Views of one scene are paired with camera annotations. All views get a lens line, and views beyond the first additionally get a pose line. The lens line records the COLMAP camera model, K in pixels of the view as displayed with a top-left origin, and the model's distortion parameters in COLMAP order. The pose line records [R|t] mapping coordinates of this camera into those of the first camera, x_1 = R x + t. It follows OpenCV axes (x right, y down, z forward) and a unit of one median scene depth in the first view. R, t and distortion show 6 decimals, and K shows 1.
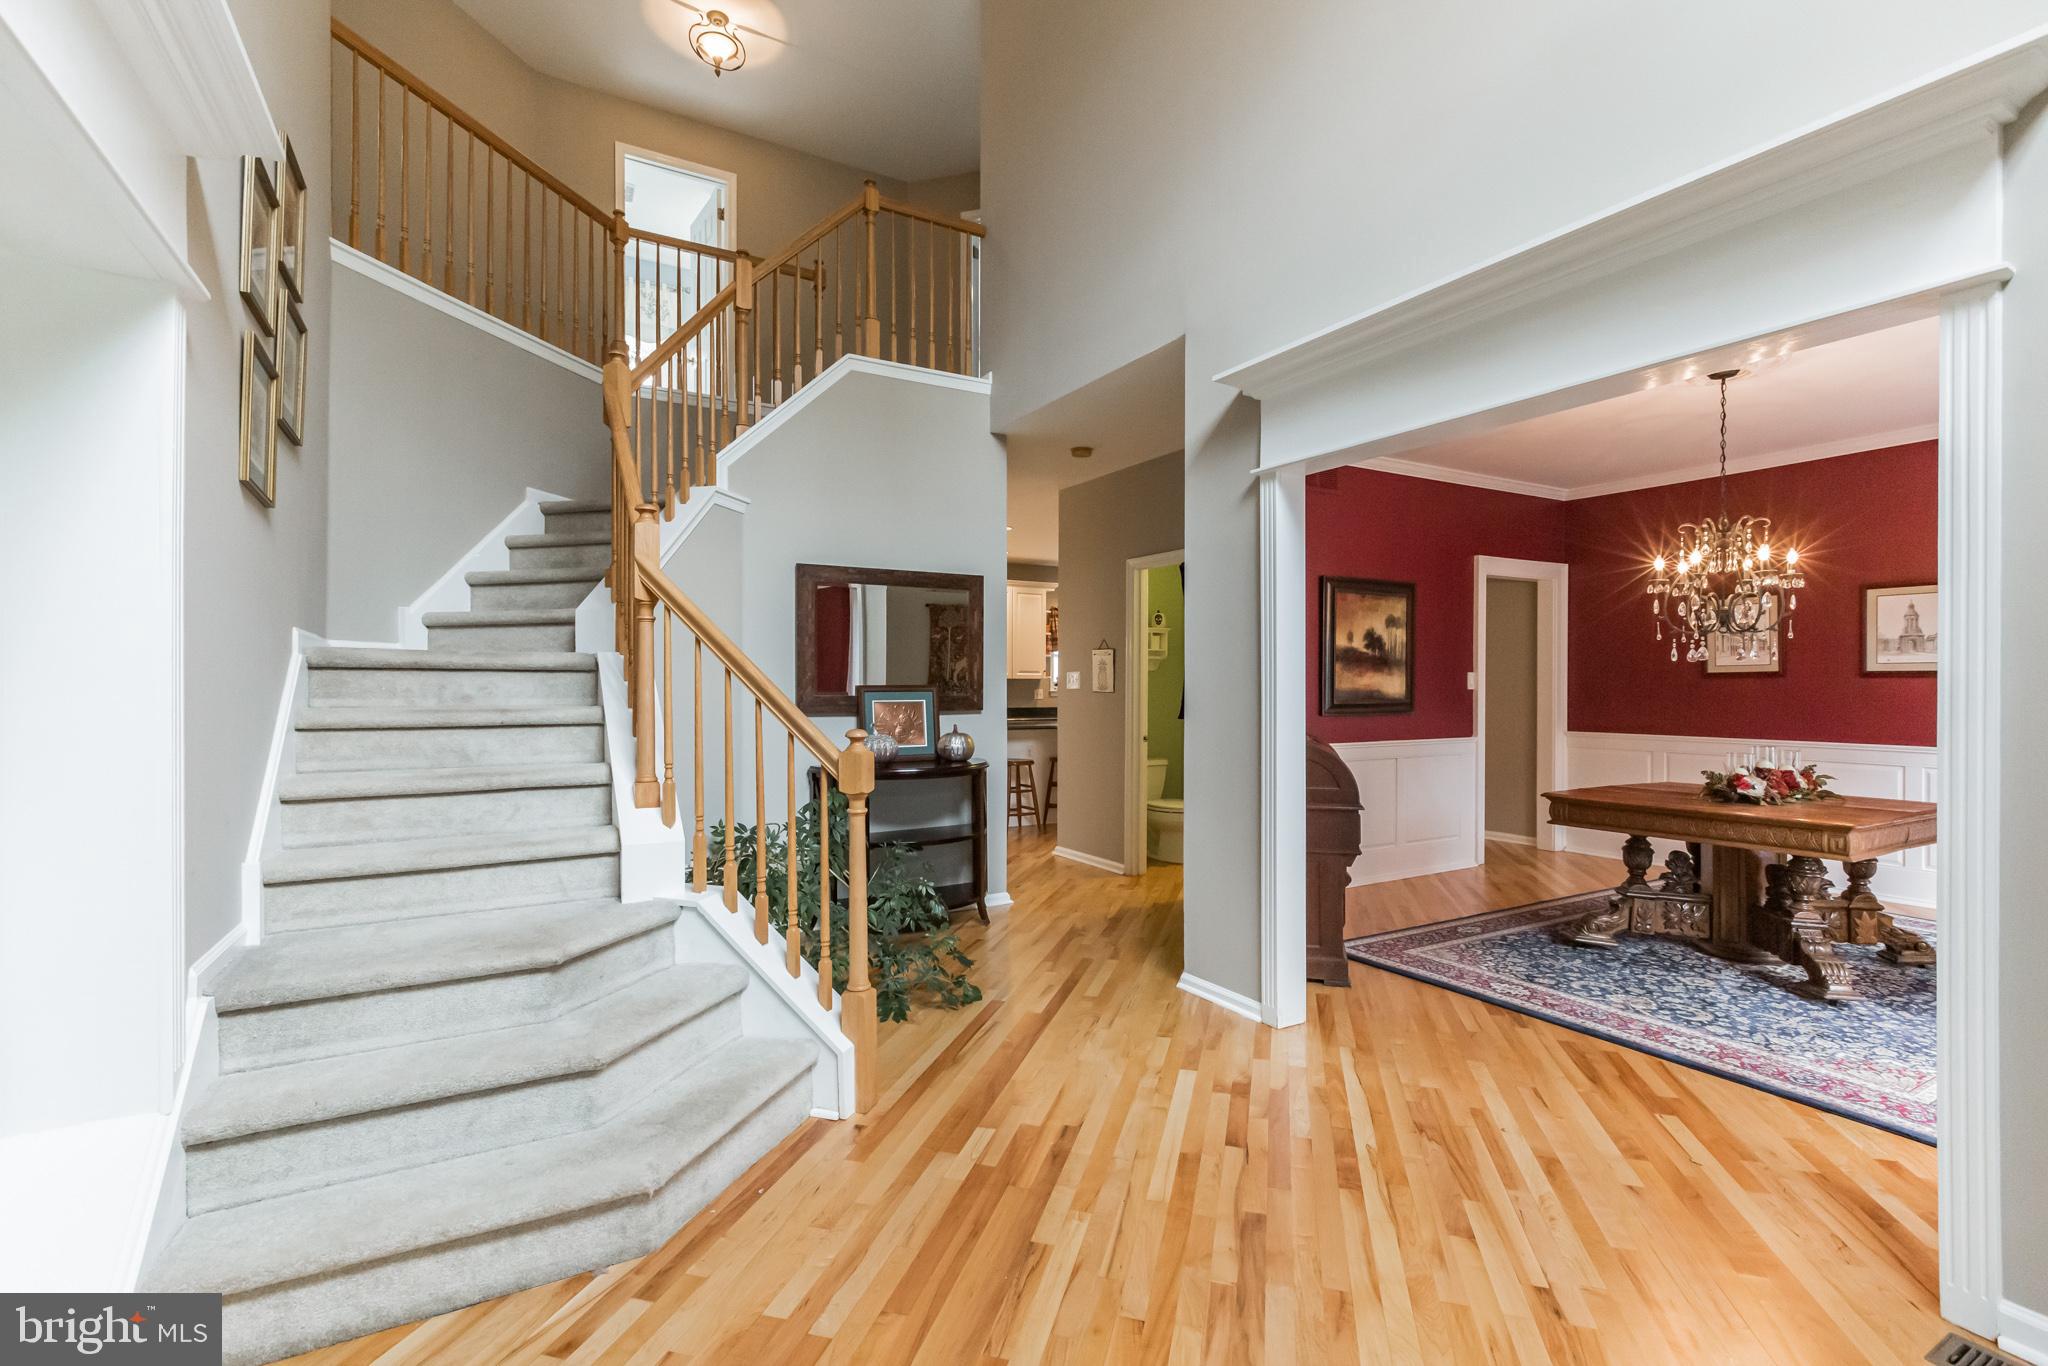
lens RADIAL K [[917.2, 0, 1024.0], [0, 917.2, 683.0], [0, 0, 1]] dist [0.004474, 0.000786]
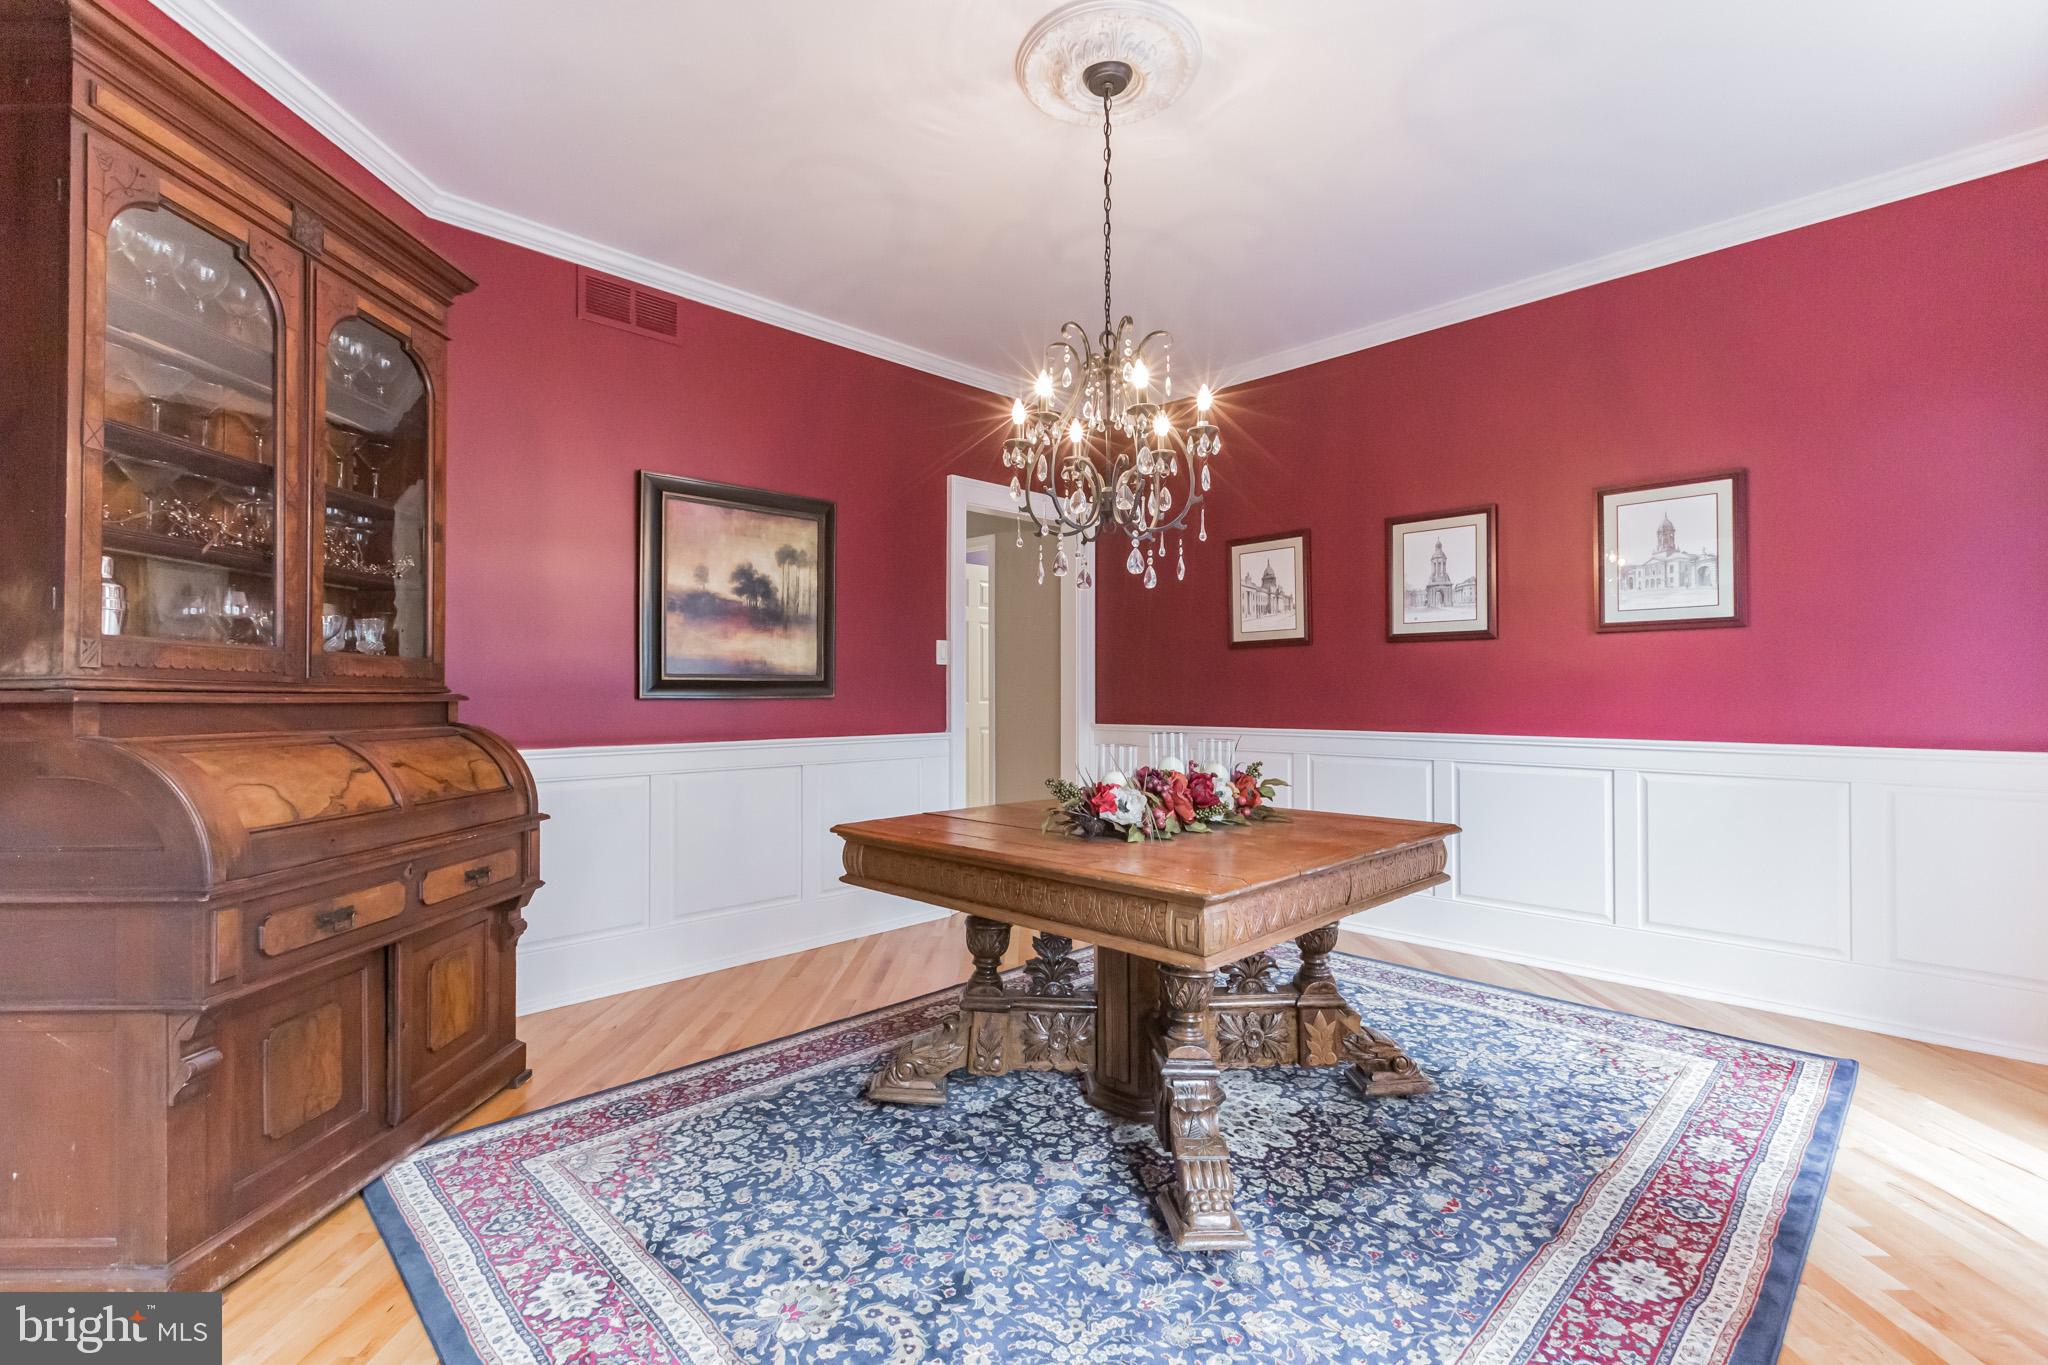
lens RADIAL K [[917.2, 0, 1024.0], [0, 917.2, 682.5], [0, 0, 1]] dist [0.004474, 0.000786]
pose [[0.965802, 0.000969, 0.259278, 0.570633], [0.001845, 0.999942, -0.010610, 0.043852], [-0.259274, 0.010725, 0.965744, 0.474829]]
